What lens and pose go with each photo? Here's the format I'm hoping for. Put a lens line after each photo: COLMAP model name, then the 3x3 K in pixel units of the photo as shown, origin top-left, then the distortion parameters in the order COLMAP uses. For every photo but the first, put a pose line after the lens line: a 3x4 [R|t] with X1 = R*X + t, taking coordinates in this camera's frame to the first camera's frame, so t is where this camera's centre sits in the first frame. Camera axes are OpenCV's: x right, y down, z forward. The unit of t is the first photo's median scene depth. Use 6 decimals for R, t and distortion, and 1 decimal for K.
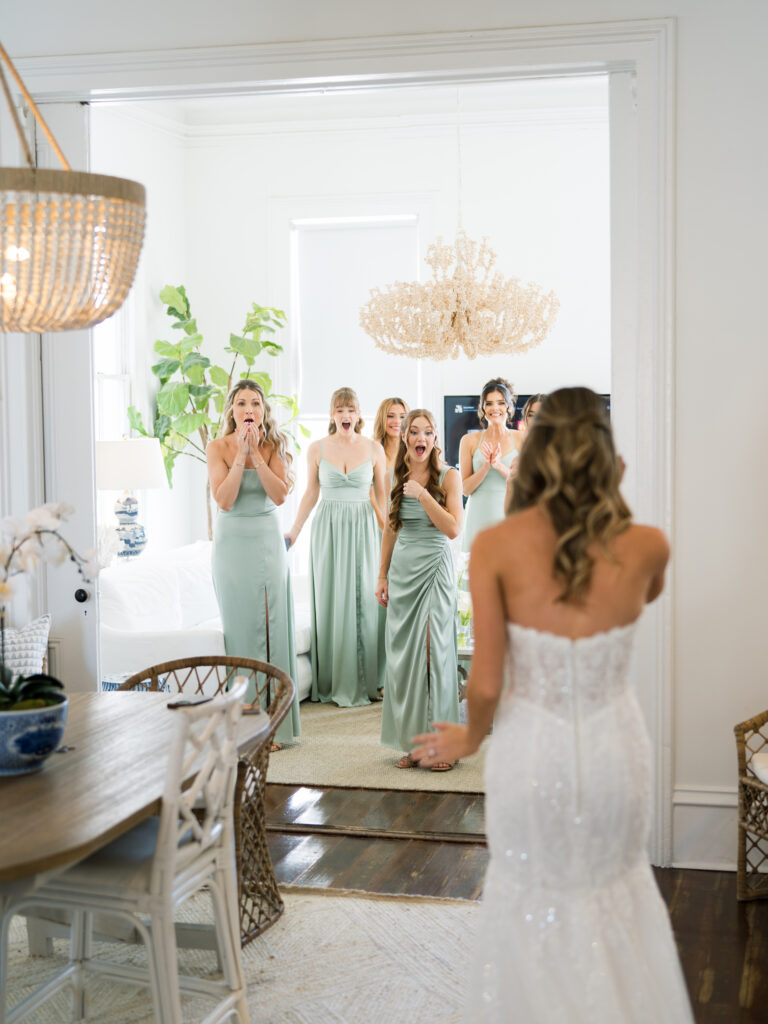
lens RADIAL K [[1734.4, 0, 384.0], [0, 1734.4, 512.0], [0, 0, 1]] dist [-0.051515, 0.371379]
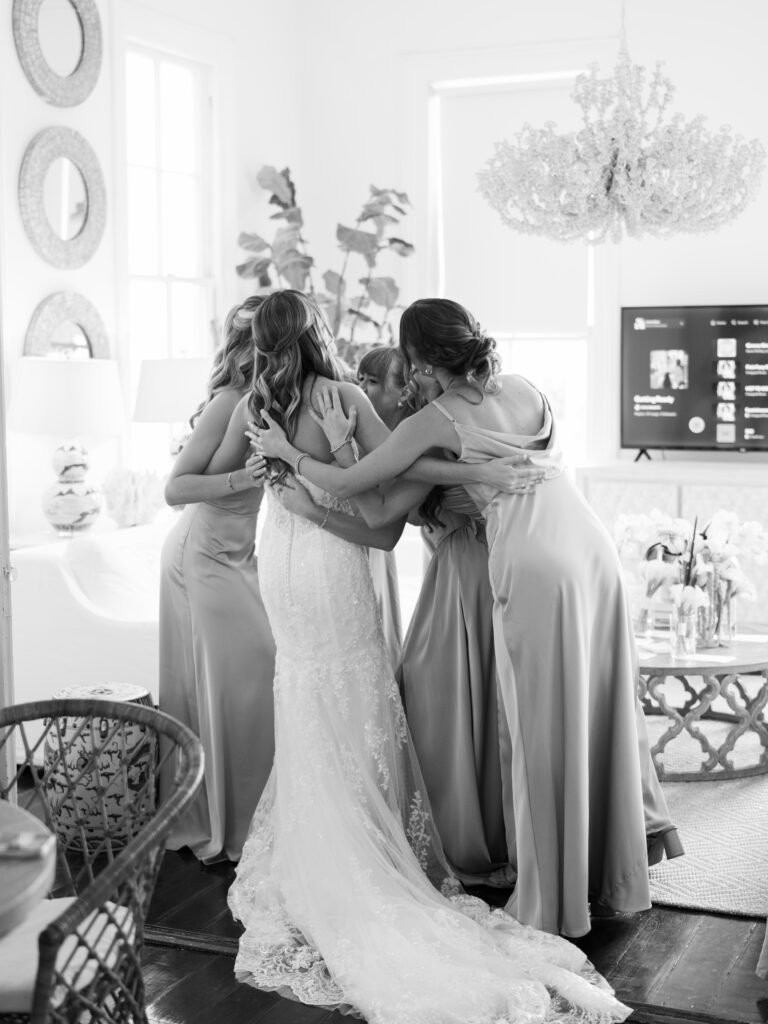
lens RADIAL K [[1734.4, 0, 384.0], [0, 1734.4, 512.0], [0, 0, 1]] dist [-0.051515, 0.371379]
pose [[0.990430, 0.016340, -0.137044, 0.039152], [-0.012529, 0.999512, 0.028629, 0.002557], [0.137445, -0.026638, 0.990151, 0.243024]]
